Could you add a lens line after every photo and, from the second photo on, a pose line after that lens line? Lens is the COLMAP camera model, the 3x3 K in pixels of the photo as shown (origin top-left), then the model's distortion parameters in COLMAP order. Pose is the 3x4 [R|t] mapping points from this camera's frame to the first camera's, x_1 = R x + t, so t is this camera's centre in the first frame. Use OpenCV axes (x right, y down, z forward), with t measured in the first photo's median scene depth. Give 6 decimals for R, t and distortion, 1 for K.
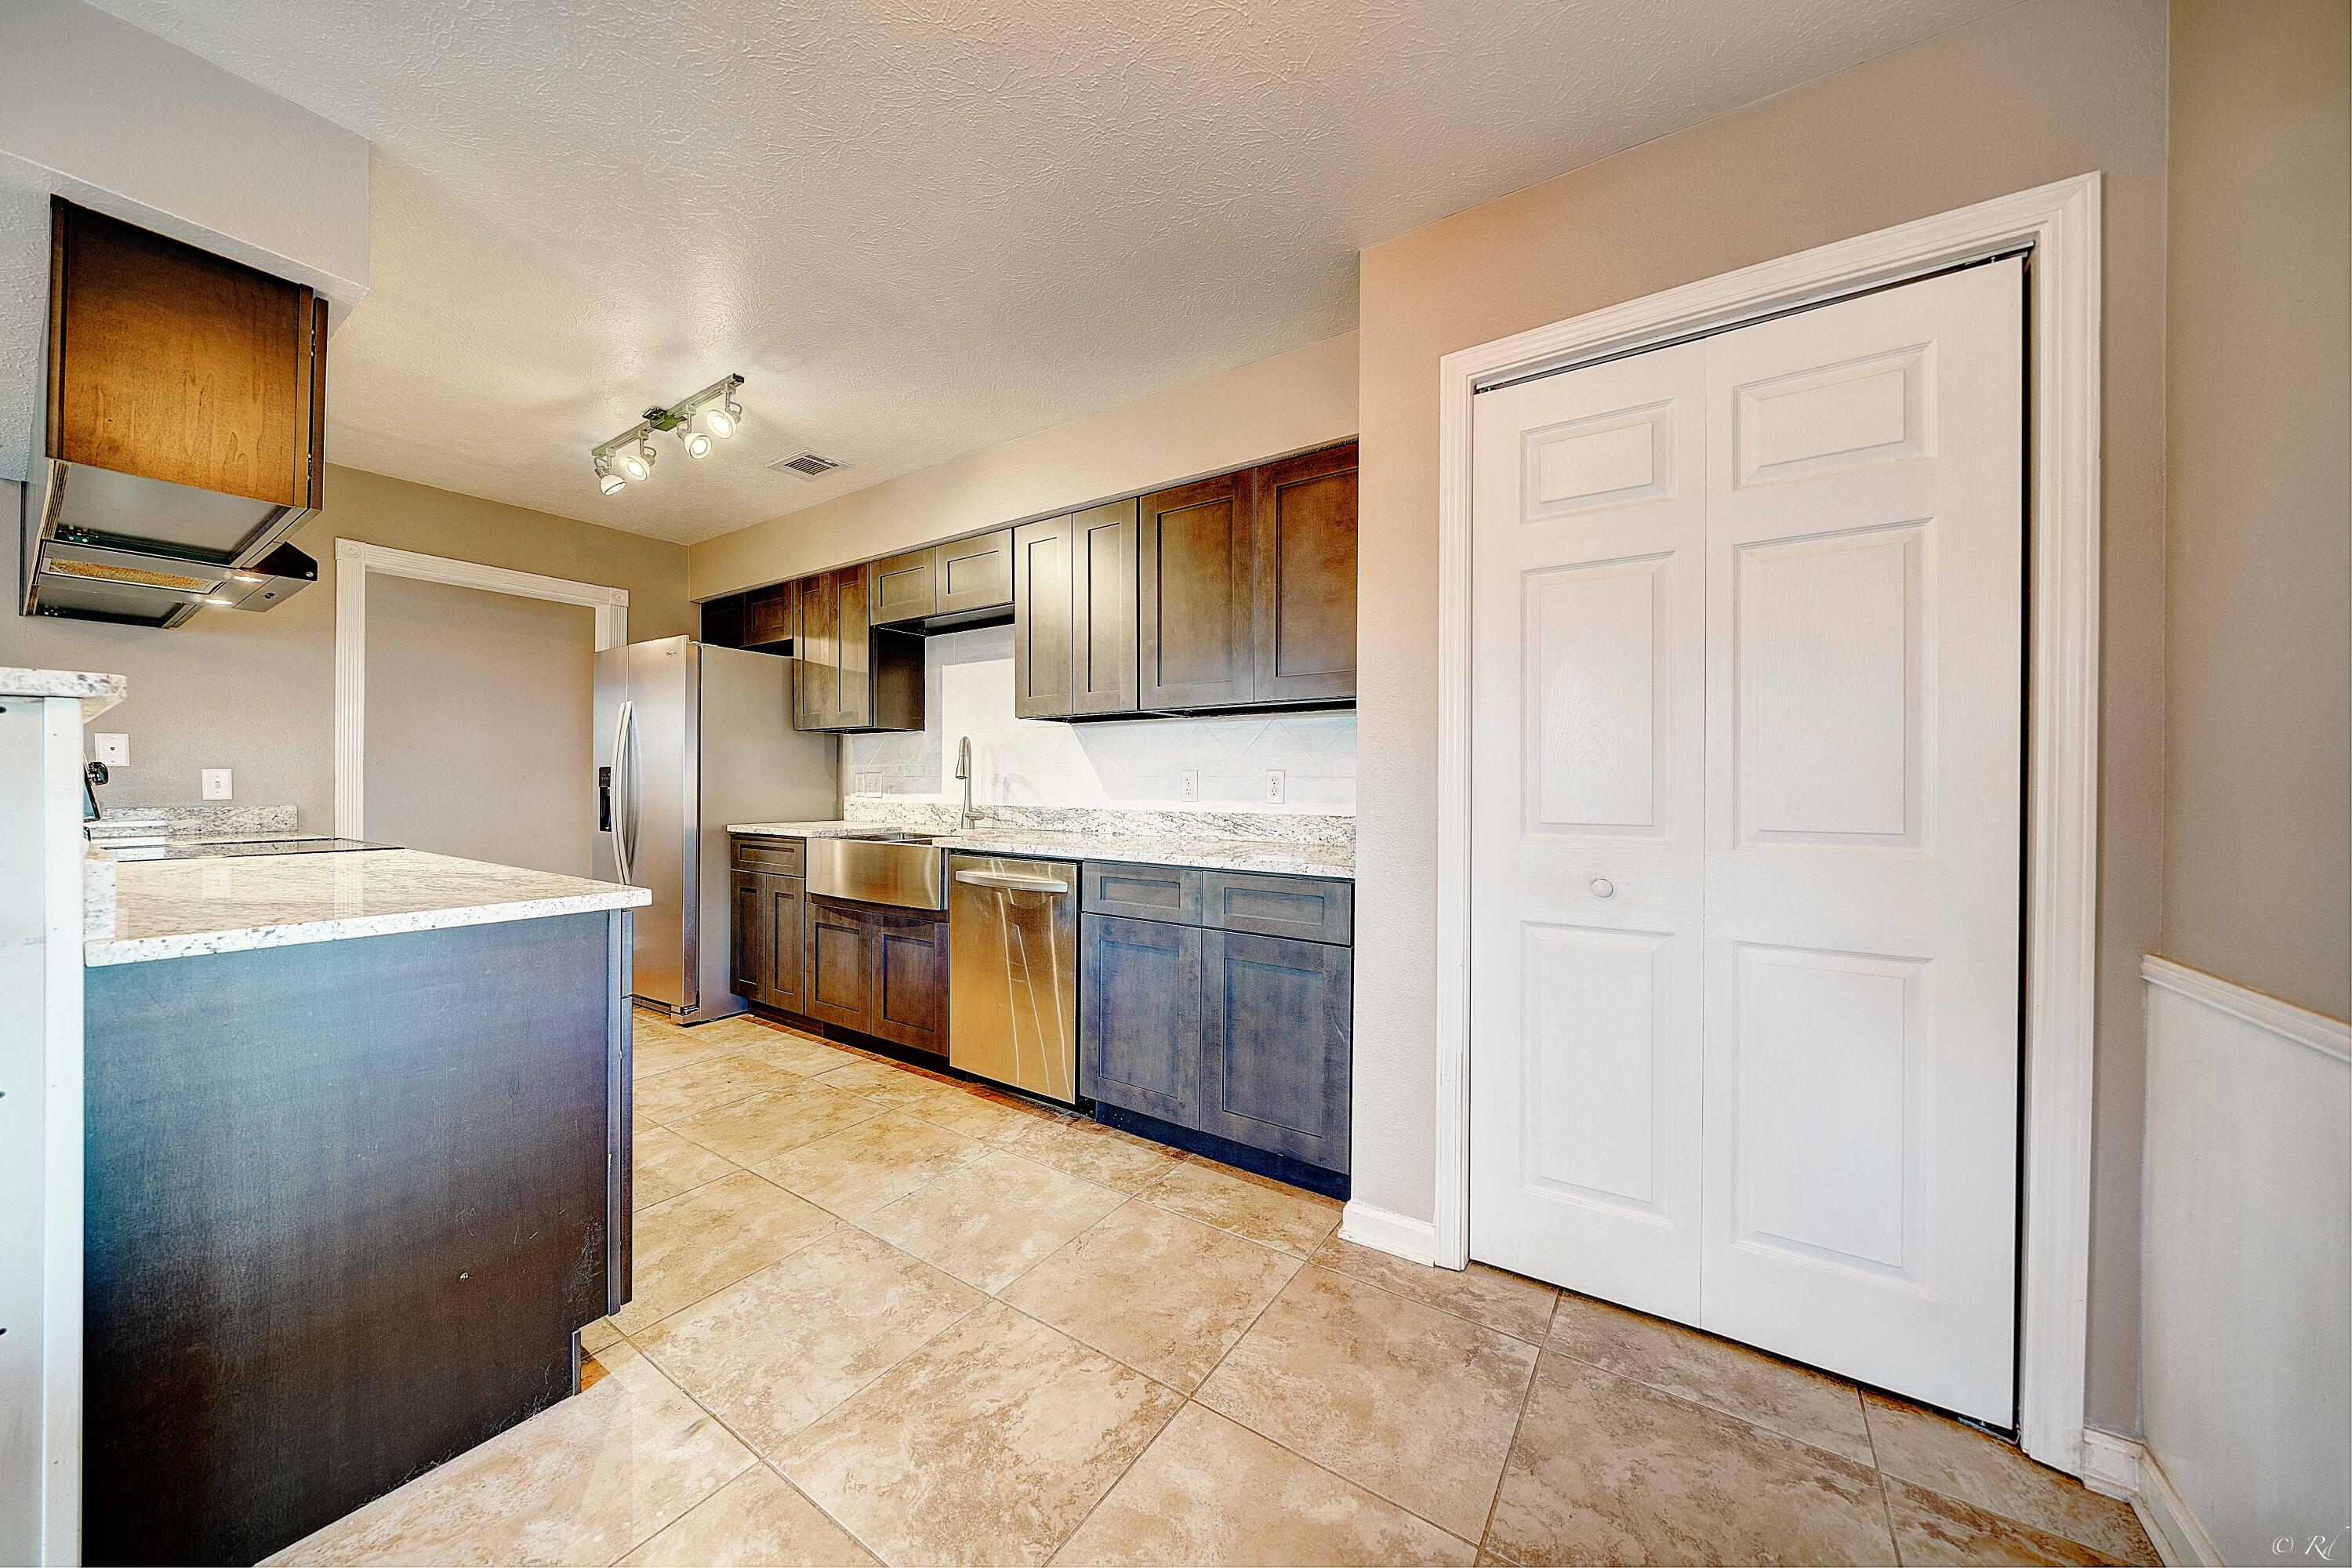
lens RADIAL K [[800.7, 0, 1176.0], [0, 800.7, 784.0], [0, 0, 1]] dist [-0.001841, -0.000124]
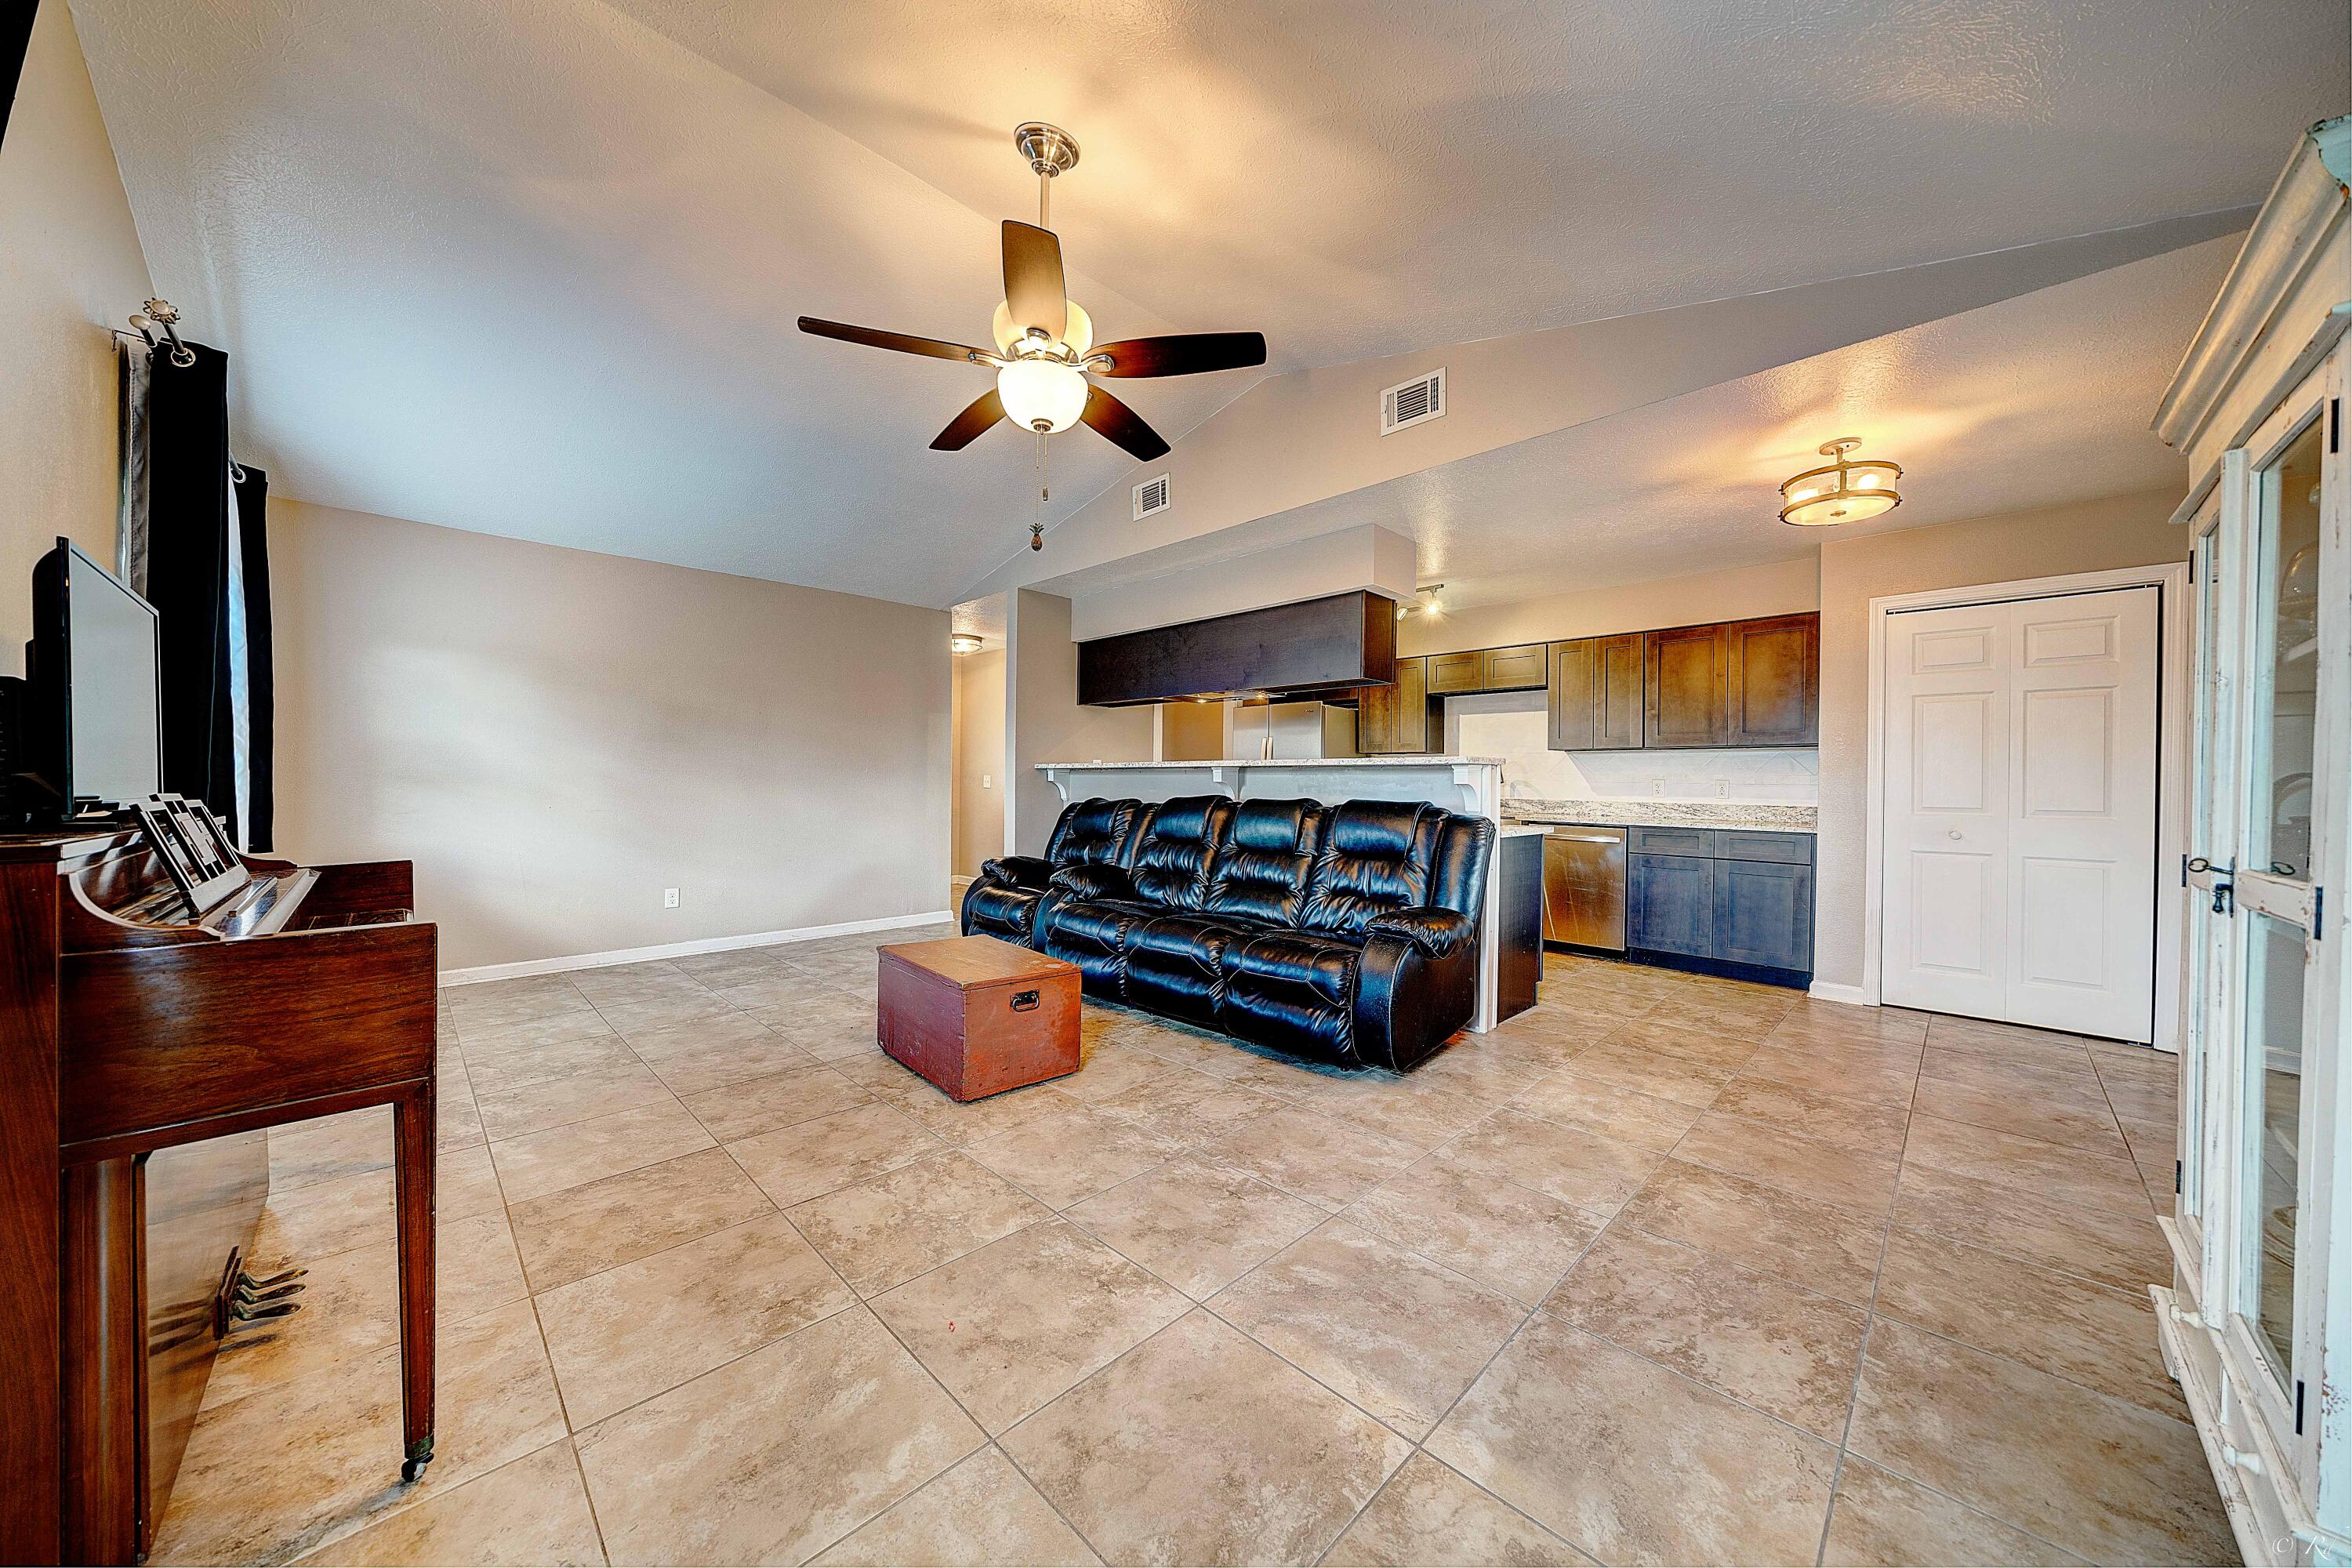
lens RADIAL K [[823.2, 0, 1175.2], [0, 823.2, 780.8], [0, 0, 1]] dist [0.001665, 0.000135]
pose [[0.982236, 0.004648, -0.187594, -0.971110], [-0.004833, 0.999988, -0.000525, -0.011449], [0.187590, 0.001423, 0.982246, -1.384929]]
